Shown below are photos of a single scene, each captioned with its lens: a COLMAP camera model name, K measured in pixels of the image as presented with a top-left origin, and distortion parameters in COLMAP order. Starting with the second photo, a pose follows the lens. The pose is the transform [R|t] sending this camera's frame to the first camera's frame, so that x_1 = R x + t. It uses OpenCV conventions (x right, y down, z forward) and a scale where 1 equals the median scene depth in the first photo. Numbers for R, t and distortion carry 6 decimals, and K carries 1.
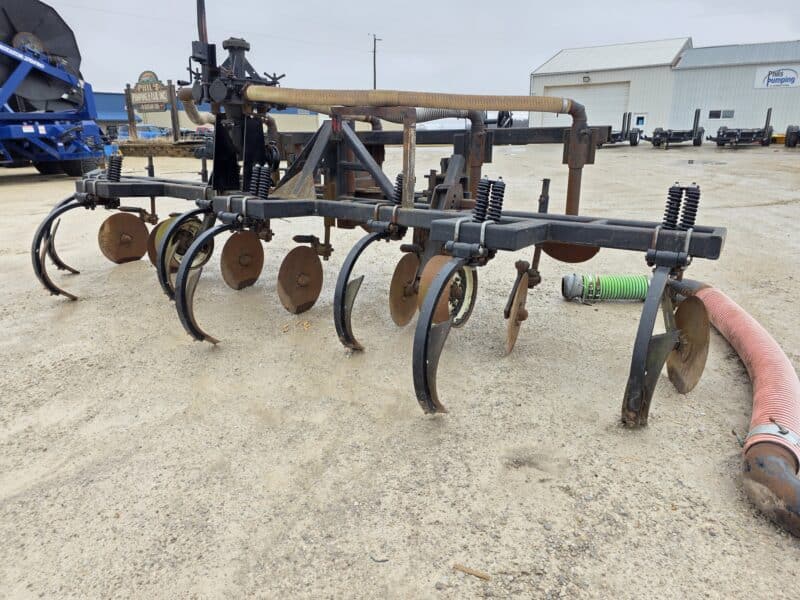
lens RADIAL K [[535.0, 0, 402.9], [0, 535.0, 297.9], [0, 0, 1]] dist [0.064854, -0.065101]
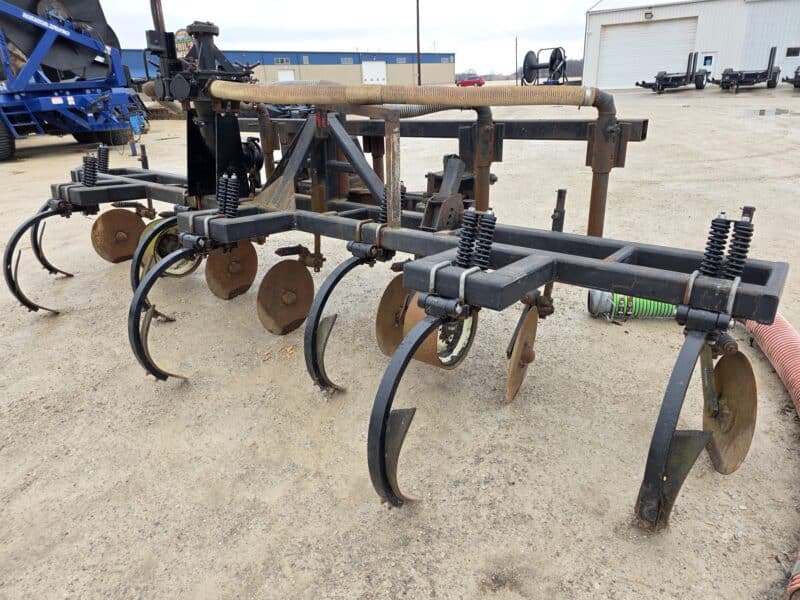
lens RADIAL K [[535.0, 0, 404.0], [0, 535.0, 299.9], [0, 0, 1]] dist [0.061453, -0.060887]
pose [[0.996230, 0.002142, -0.086722, 0.093522], [0.005685, 0.995934, 0.089905, -0.122635], [0.086562, -0.090060, 0.992167, 0.143080]]
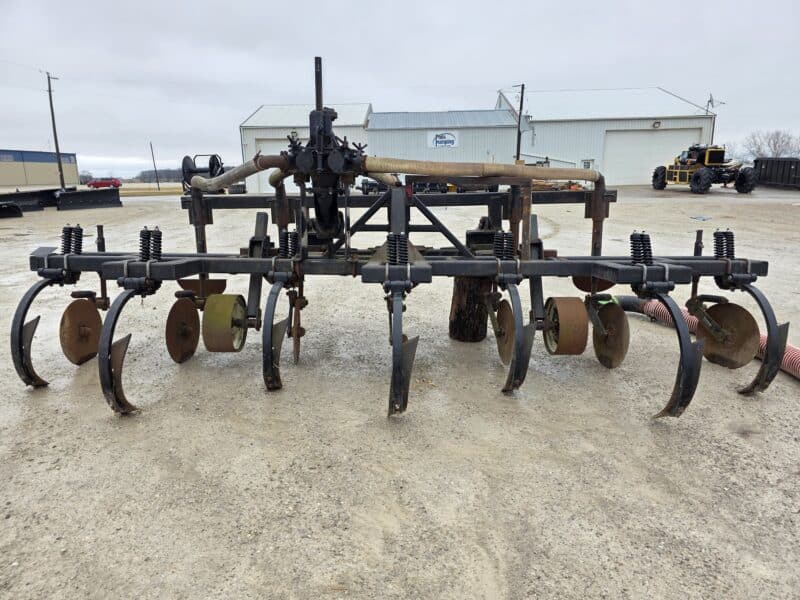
lens RADIAL K [[535.0, 0, 402.9], [0, 535.0, 297.9], [0, 0, 1]] dist [0.064854, -0.065101]
pose [[0.846528, -0.118249, 0.519045, -0.786582], [0.160725, 0.986289, -0.037436, -0.082268], [-0.507501, 0.115114, 0.853927, 0.136748]]
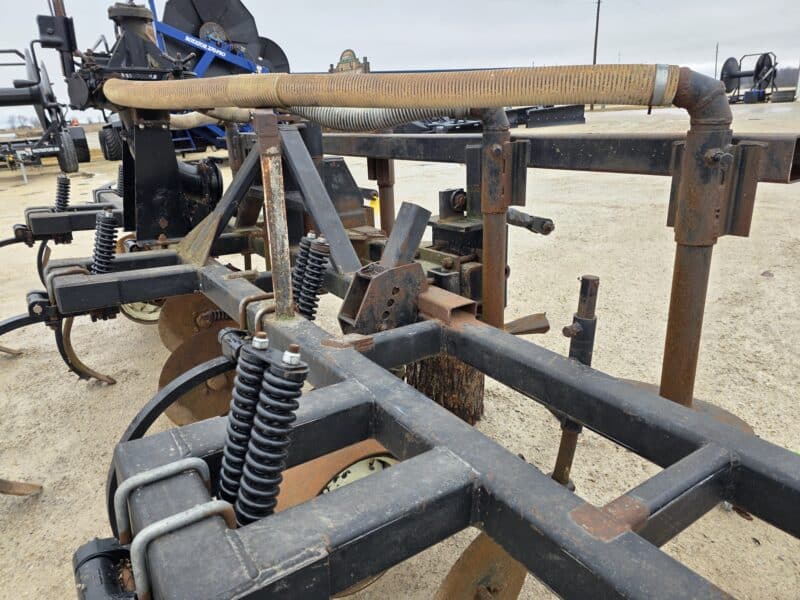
lens RADIAL K [[539.5, 0, 398.8], [0, 539.5, 292.9], [0, 0, 1]] dist [0.061487, -0.072088]
pose [[0.922597, 0.084769, -0.376335, 0.274008], [-0.067474, 0.995979, 0.058927, -0.212842], [0.379817, -0.028973, 0.924608, 0.552125]]
